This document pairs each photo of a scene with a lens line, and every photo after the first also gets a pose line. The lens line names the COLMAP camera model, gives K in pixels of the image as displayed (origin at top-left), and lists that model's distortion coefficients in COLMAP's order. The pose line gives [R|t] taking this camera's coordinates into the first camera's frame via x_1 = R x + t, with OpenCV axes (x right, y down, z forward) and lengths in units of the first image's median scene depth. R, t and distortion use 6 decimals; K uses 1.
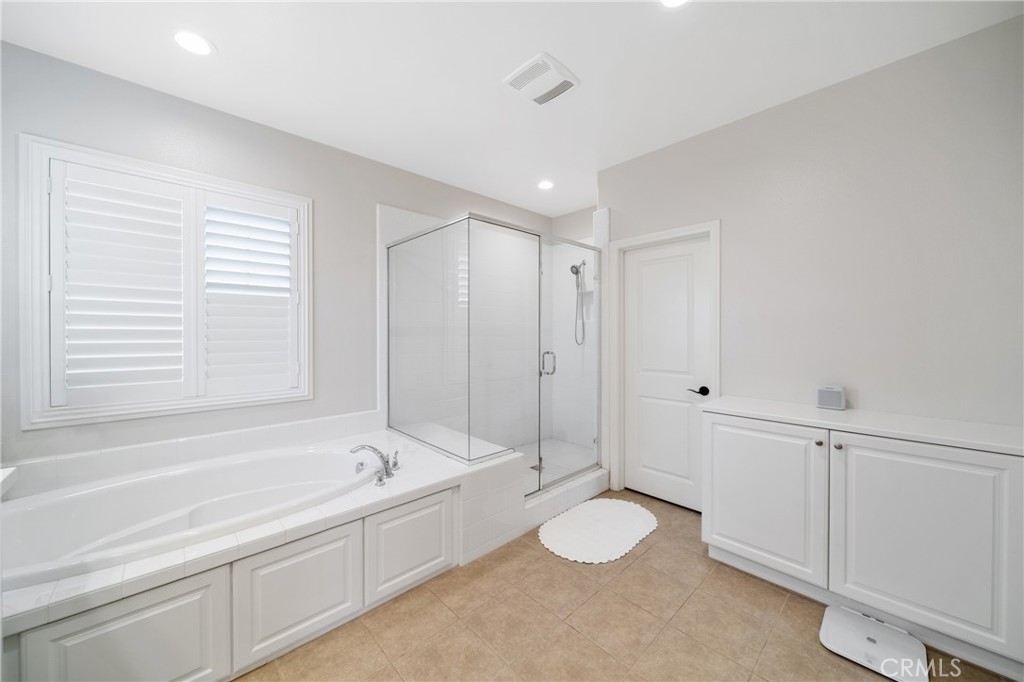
lens RADIAL K [[372.0, 0, 514.8], [0, 372.0, 333.8], [0, 0, 1]] dist [-0.001667, -0.001249]
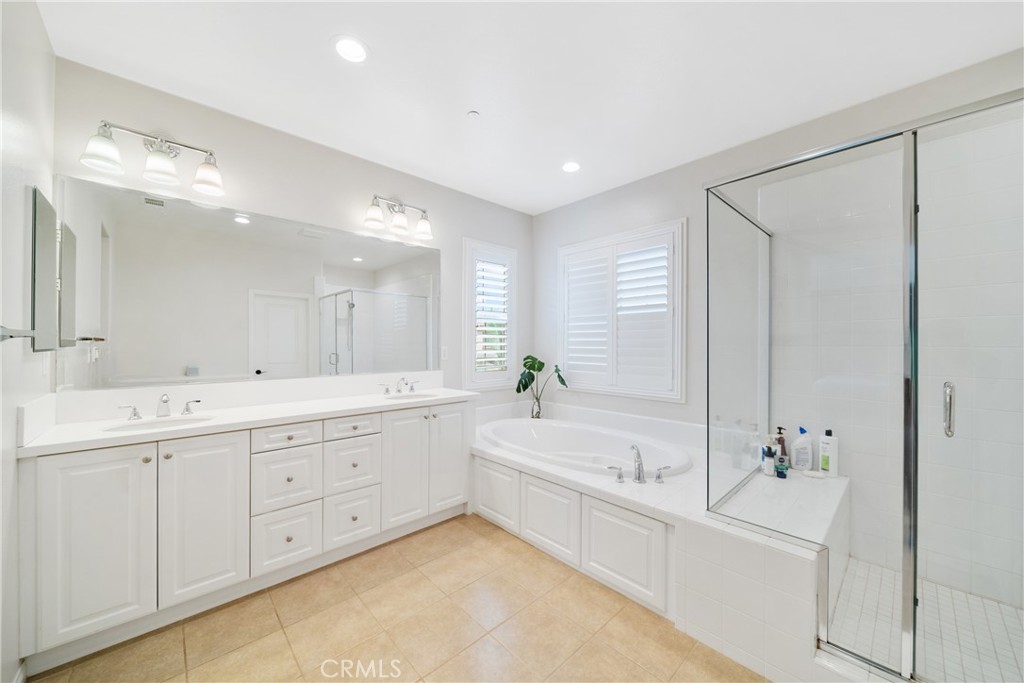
lens RADIAL K [[372.0, 0, 514.6], [0, 372.0, 343.9], [0, 0, 1]] dist [-0.001667, -0.001249]
pose [[0.000720, 0.000012, -1.000000, 0.722034], [-0.006868, 0.999976, 0.000007, 0.007378], [0.999976, 0.006868, 0.000720, 0.693153]]
